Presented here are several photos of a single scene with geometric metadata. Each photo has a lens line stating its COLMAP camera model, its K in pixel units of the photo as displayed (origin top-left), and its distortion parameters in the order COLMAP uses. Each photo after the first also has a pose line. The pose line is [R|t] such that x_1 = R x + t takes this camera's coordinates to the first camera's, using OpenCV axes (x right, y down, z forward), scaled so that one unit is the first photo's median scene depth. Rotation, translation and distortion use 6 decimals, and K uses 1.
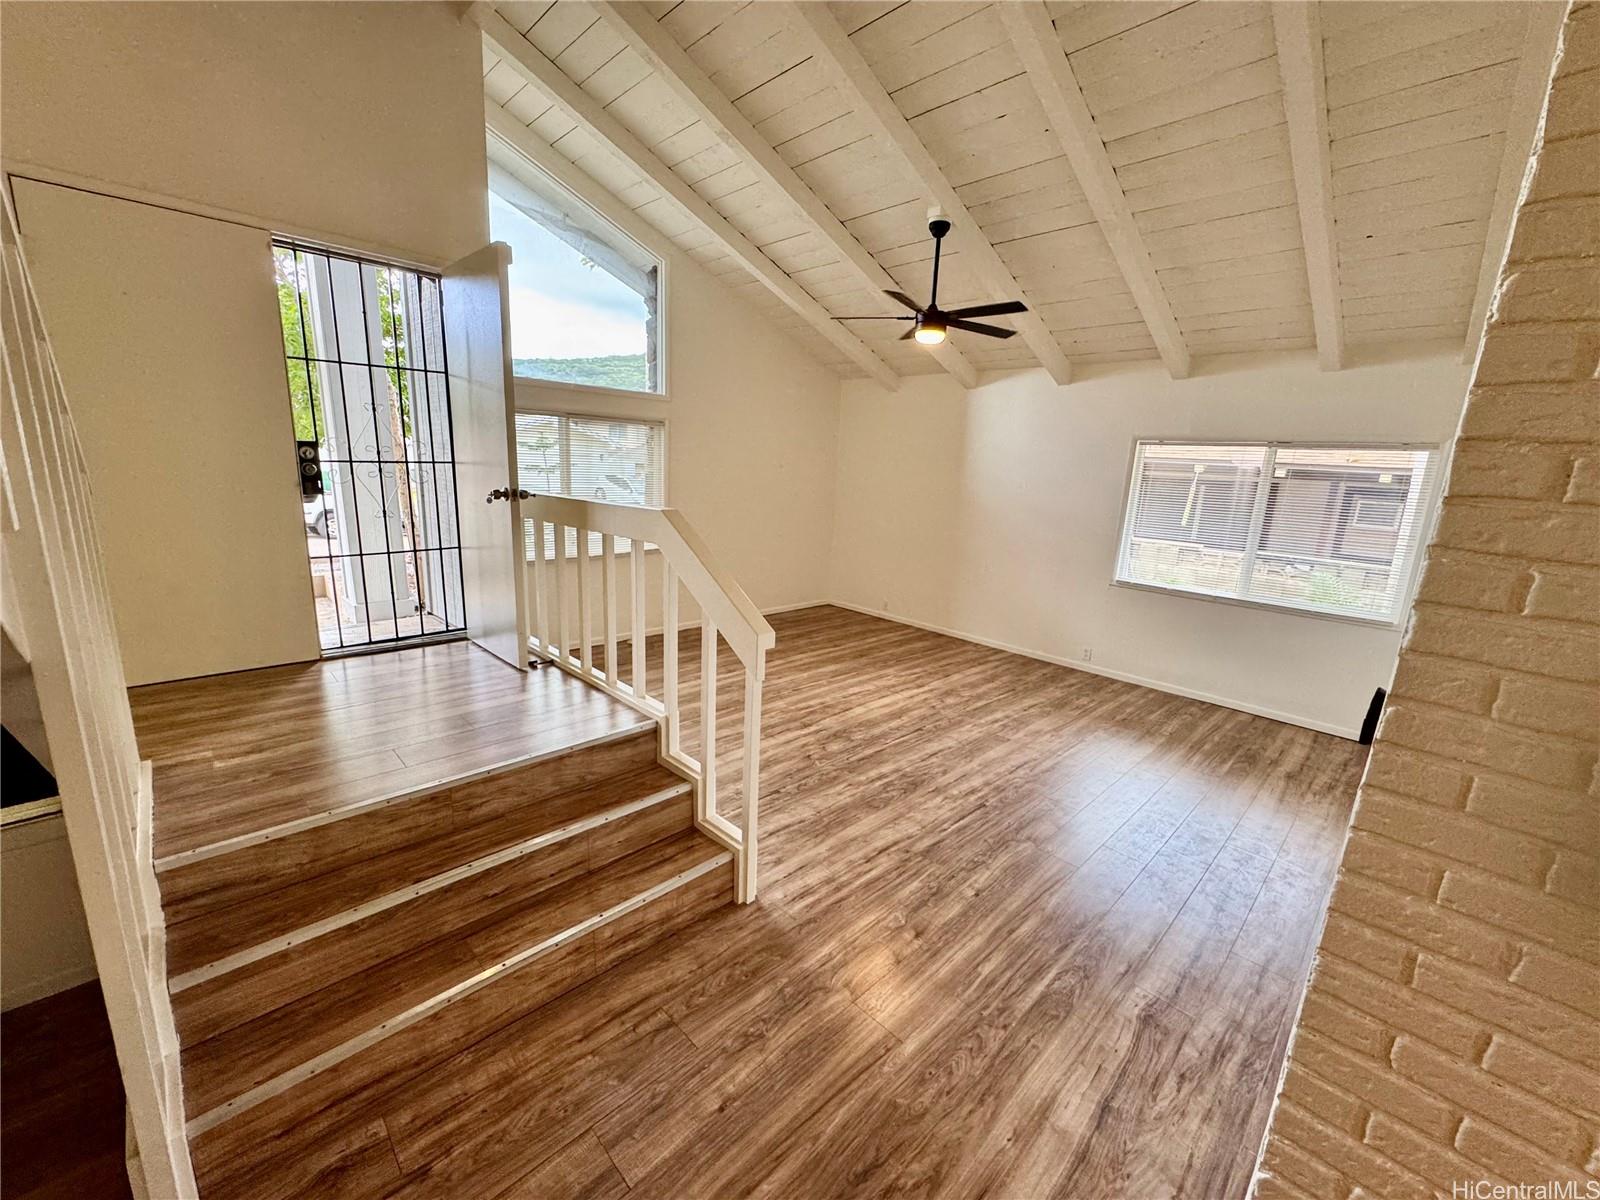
lens RADIAL K [[640.5, 0, 802.0], [0, 640.5, 600.3], [0, 0, 1]] dist [-0.004238, -0.000462]
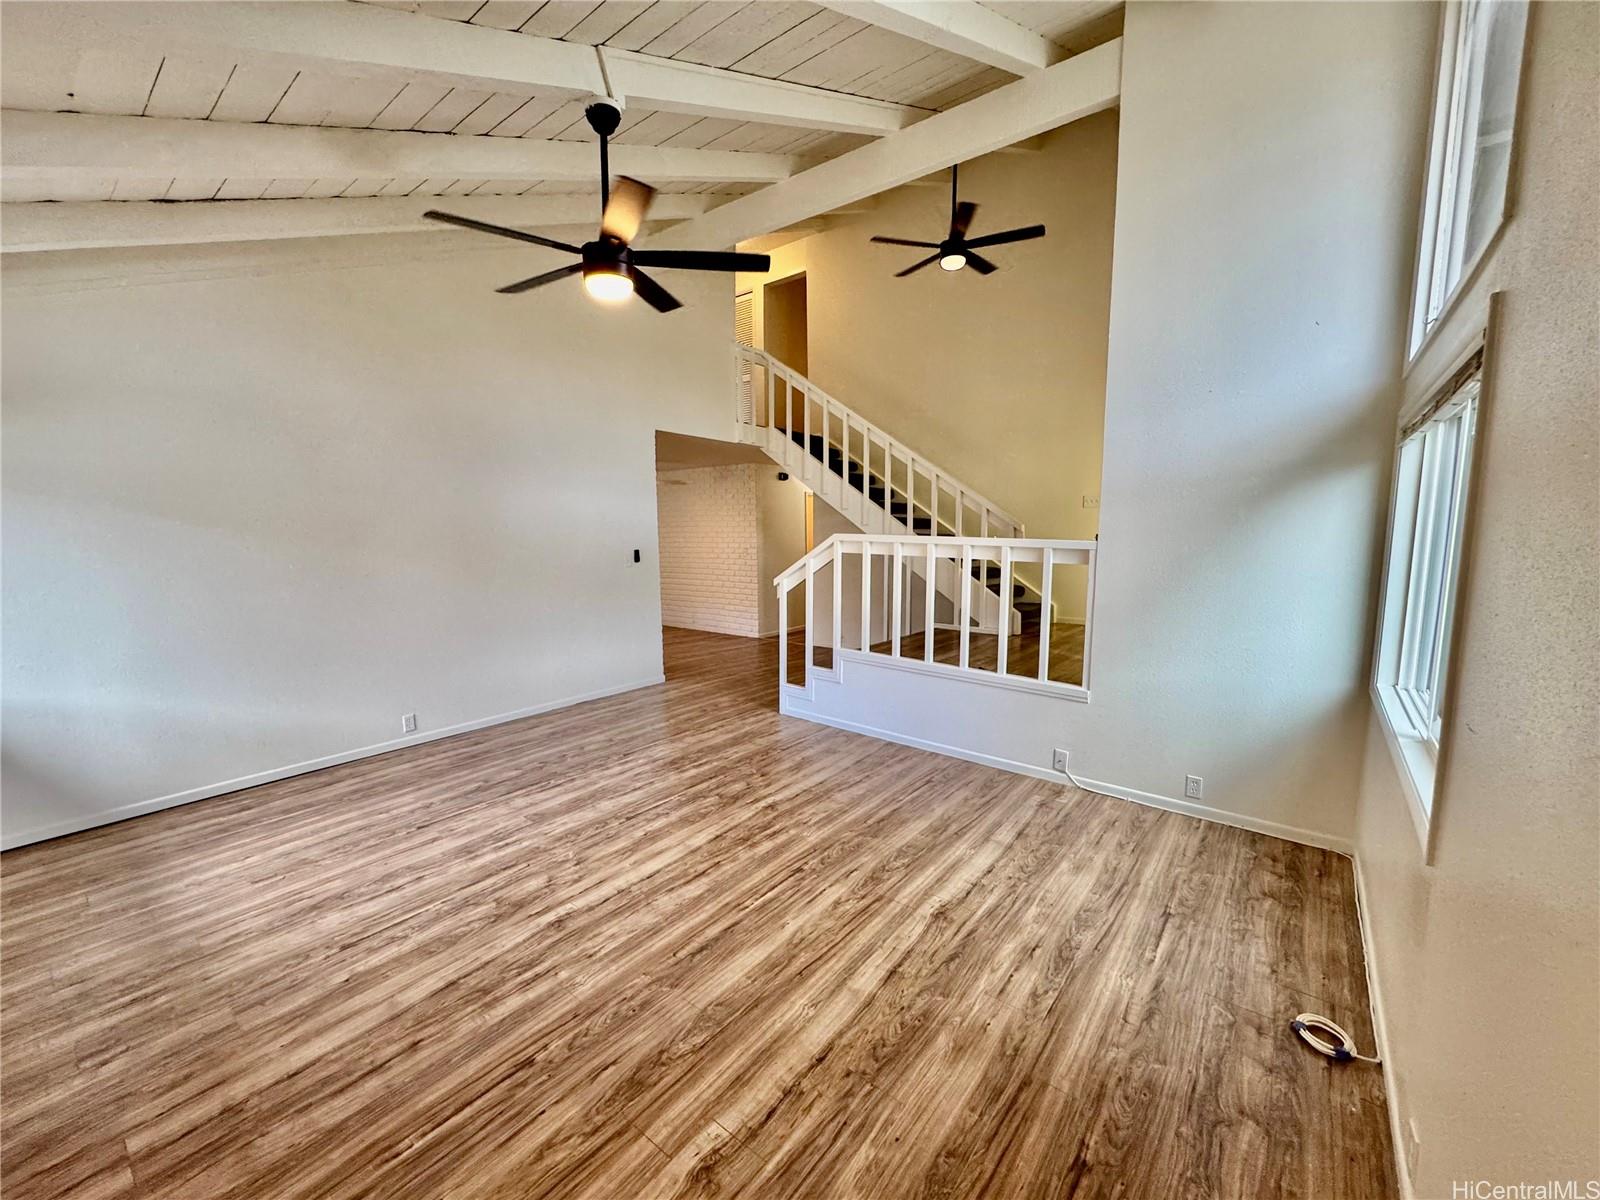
lens RADIAL K [[640.5, 0, 800.4], [0, 640.5, 596.5], [0, 0, 1]] dist [-0.004238, -0.000462]
pose [[-0.991007, -0.034510, -0.129283, 0.084053], [-0.073898, 0.946616, 0.313778, -0.327896], [0.111553, 0.320510, -0.940654, 1.672902]]
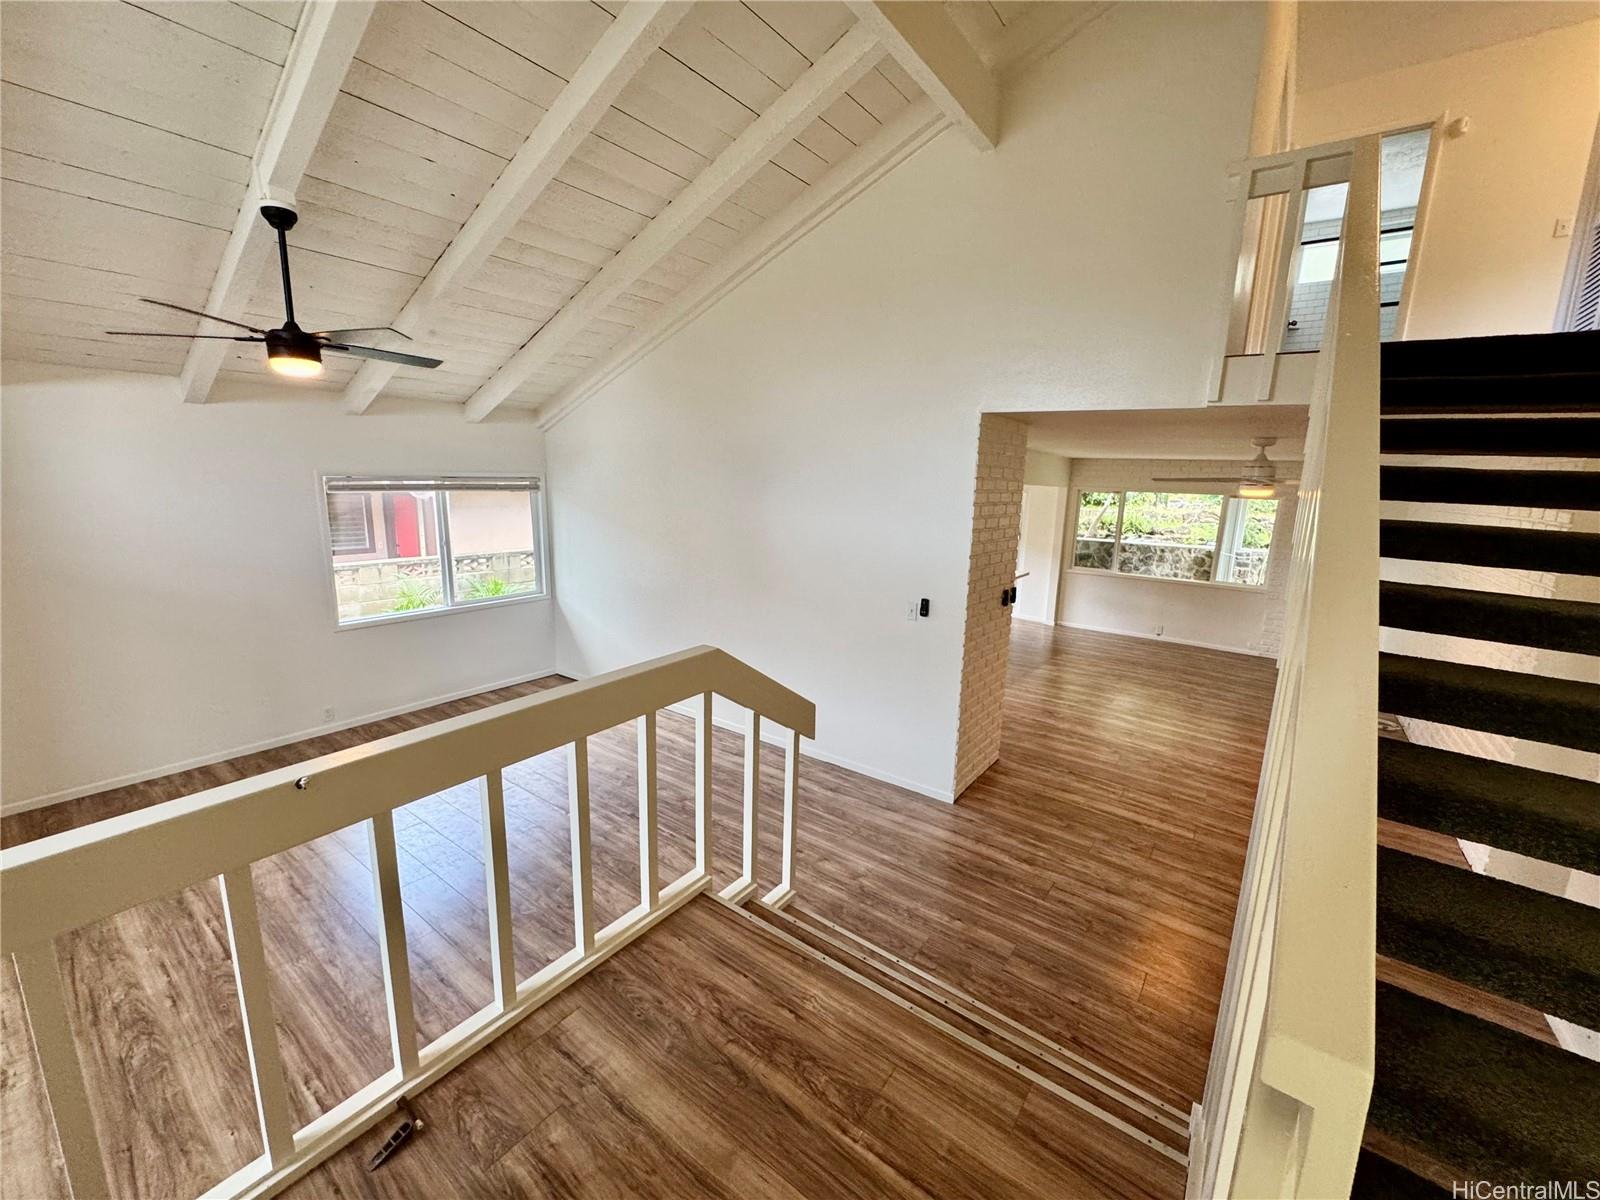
lens RADIAL K [[640.5, 0, 795.6], [0, 640.5, 599.4], [0, 0, 1]] dist [-0.004238, -0.000462]
pose [[-0.146113, -0.238995, 0.959965, -0.620714], [0.183466, 0.946999, 0.263691, -0.243715], [-0.972107, 0.214649, -0.094521, 0.561798]]
